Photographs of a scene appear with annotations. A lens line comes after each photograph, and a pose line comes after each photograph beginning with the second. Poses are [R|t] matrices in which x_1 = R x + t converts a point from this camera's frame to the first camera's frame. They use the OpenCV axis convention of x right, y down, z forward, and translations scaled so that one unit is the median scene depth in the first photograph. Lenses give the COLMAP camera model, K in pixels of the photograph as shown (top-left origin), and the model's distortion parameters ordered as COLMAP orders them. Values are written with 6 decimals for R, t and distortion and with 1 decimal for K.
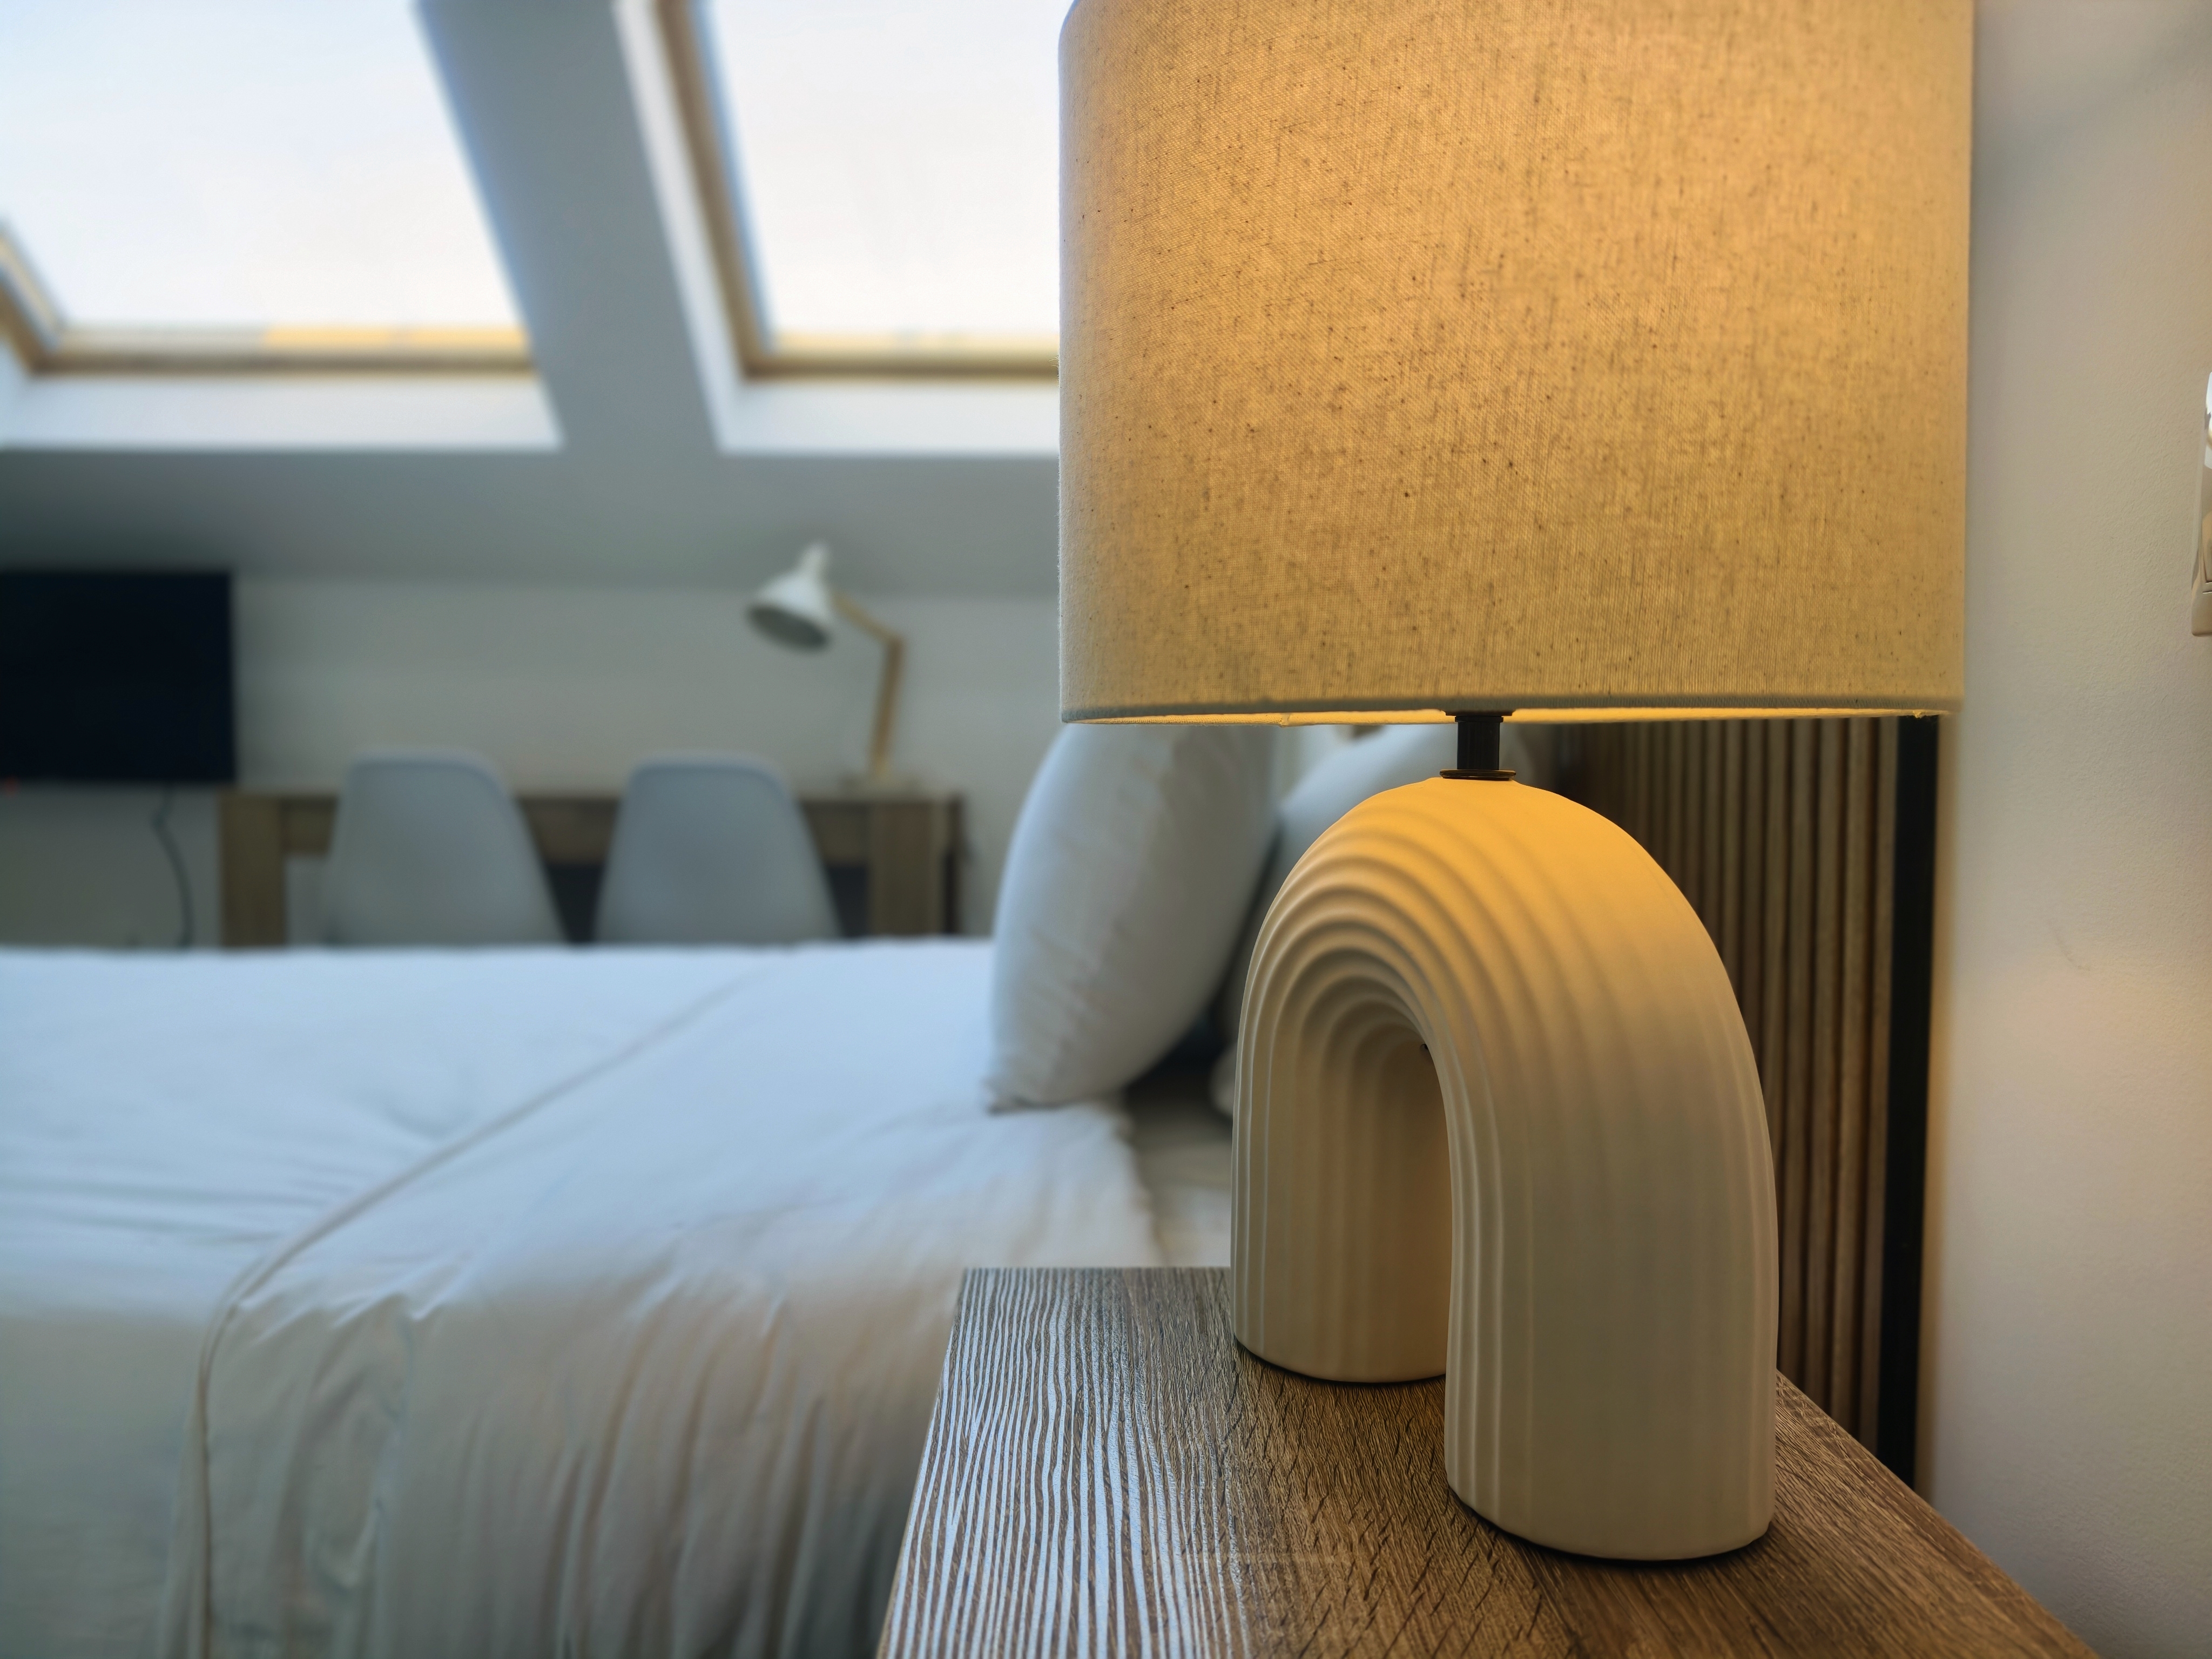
lens RADIAL K [[1678.4, 0, 1106.0], [0, 1678.4, 829.5], [0, 0, 1]] dist [0.000938, -0.090118]
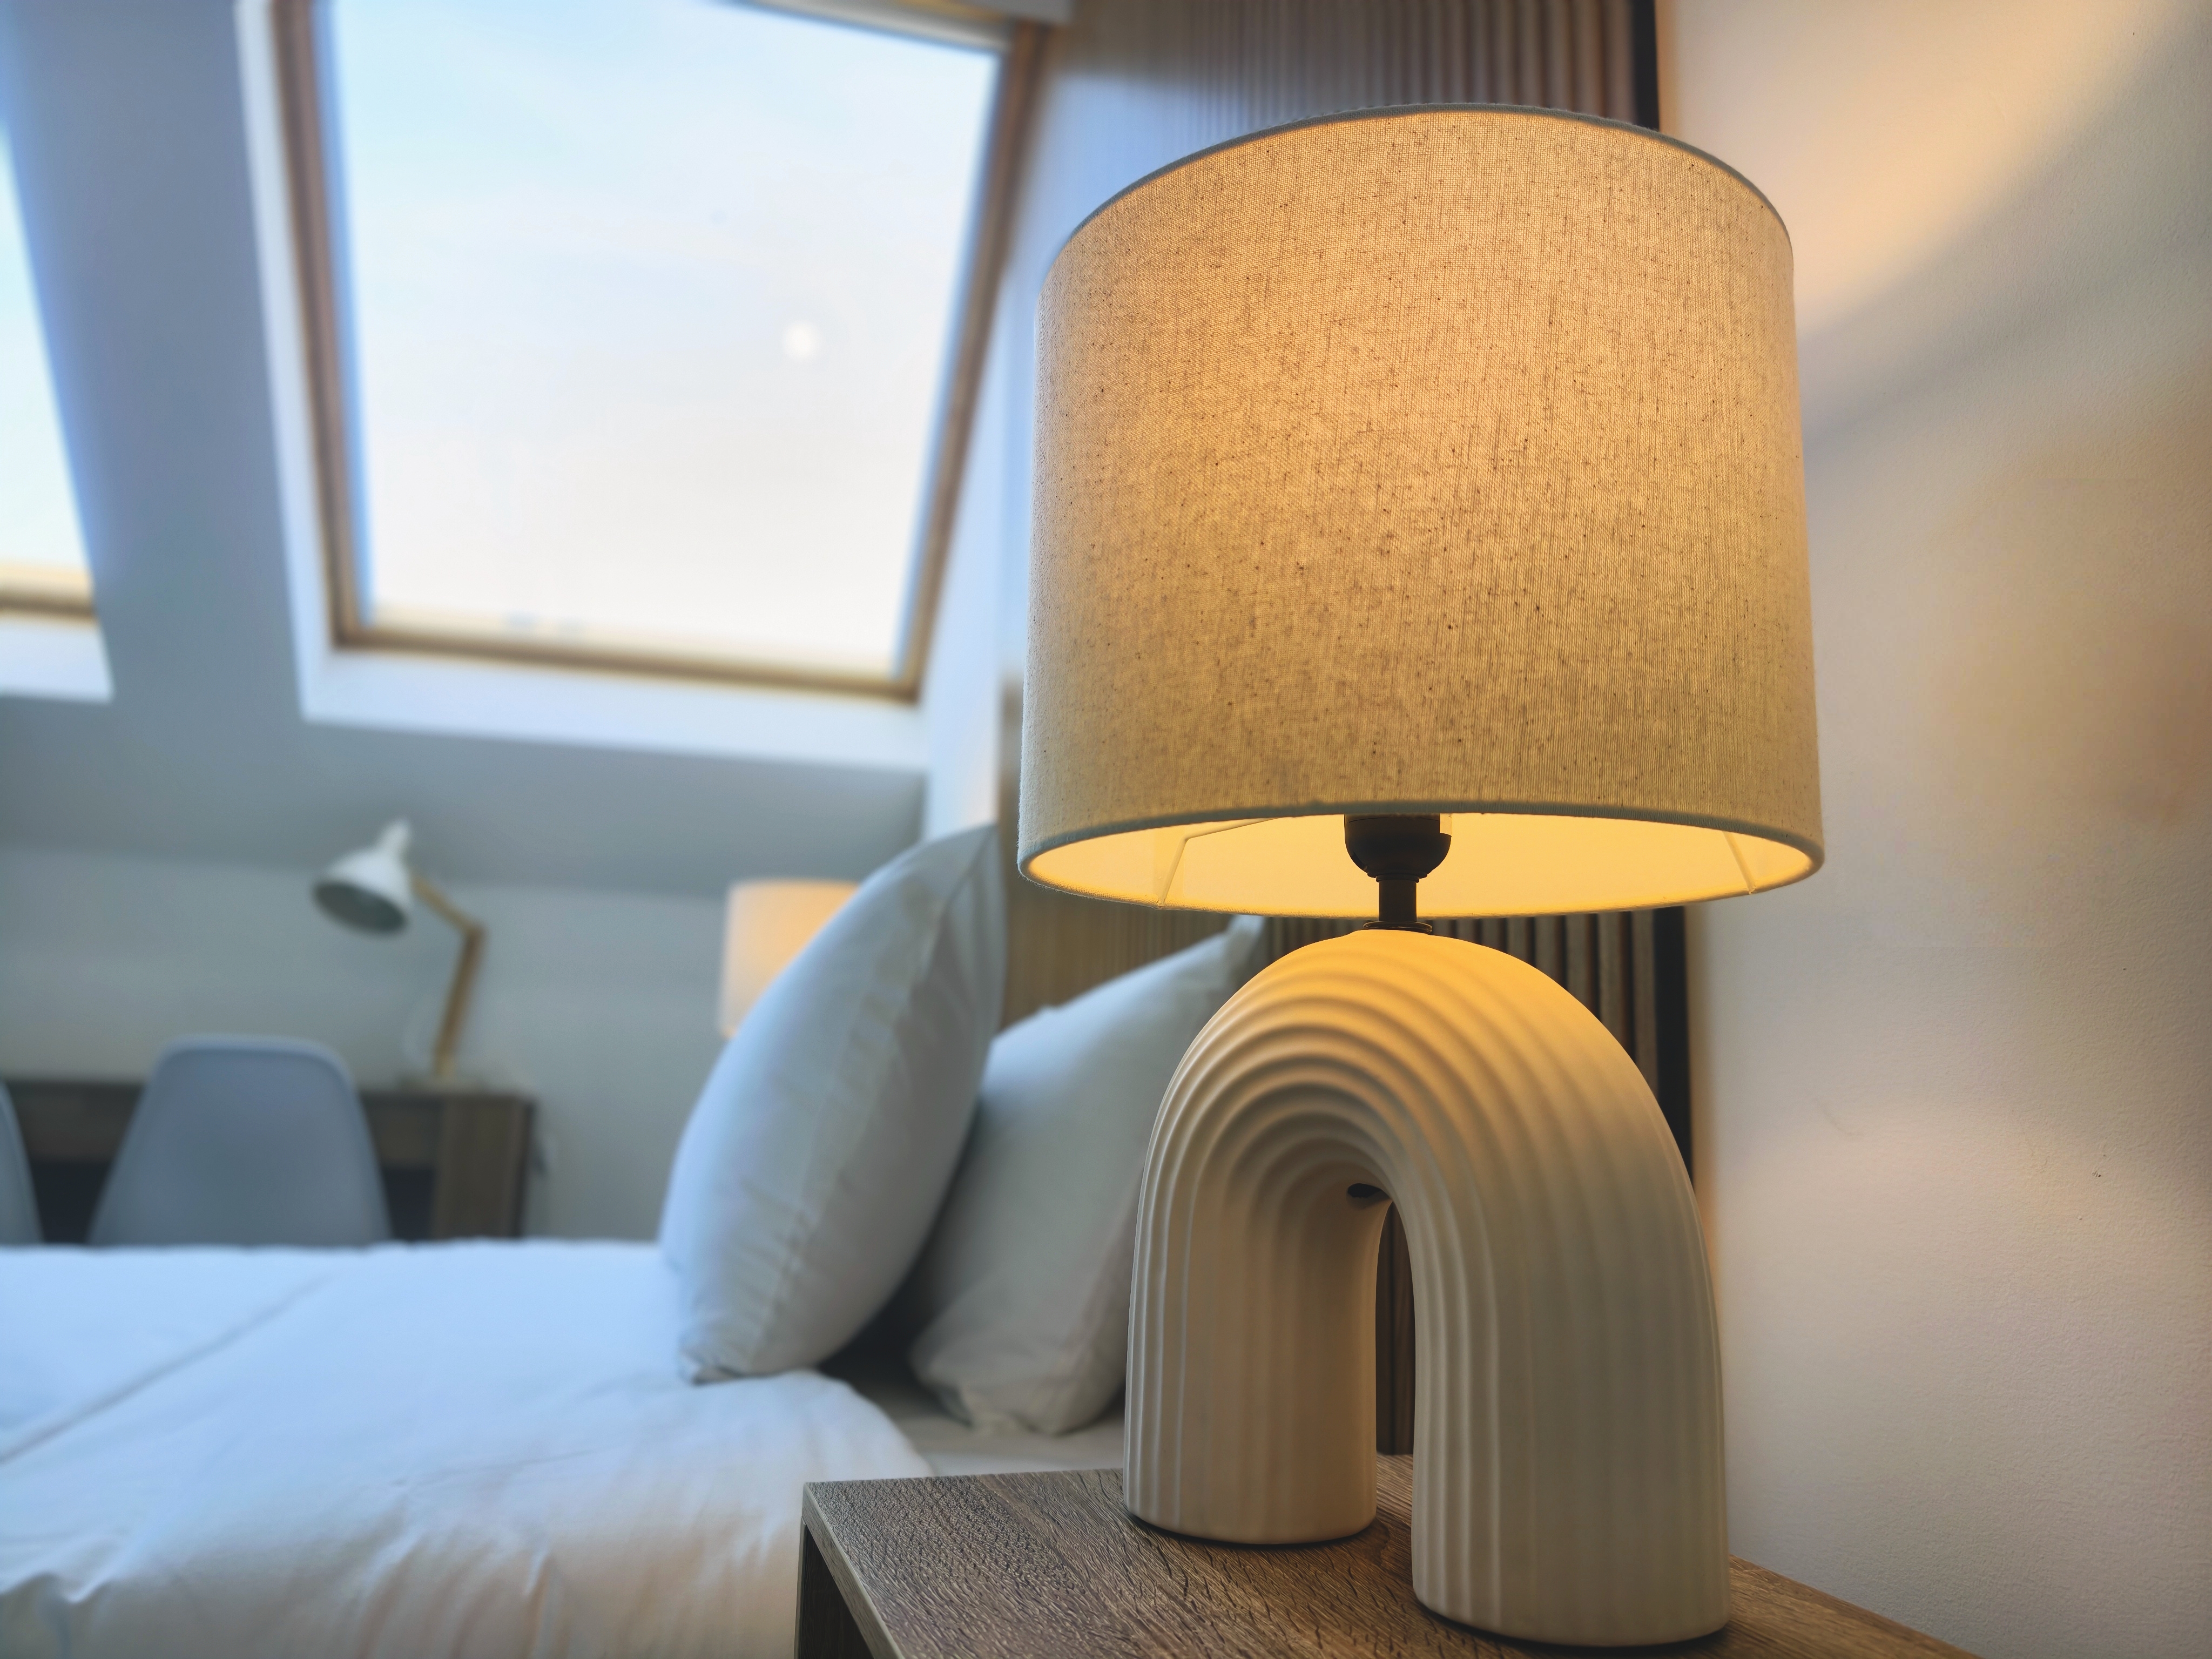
lens RADIAL K [[1678.4, 0, 1106.0], [0, 1678.4, 829.5], [0, 0, 1]] dist [0.000938, -0.090118]
pose [[0.959174, 0.071609, 0.273600, -0.348584], [-0.013734, 0.978067, -0.207840, 0.176387], [-0.282483, 0.195597, 0.939120, 0.017423]]
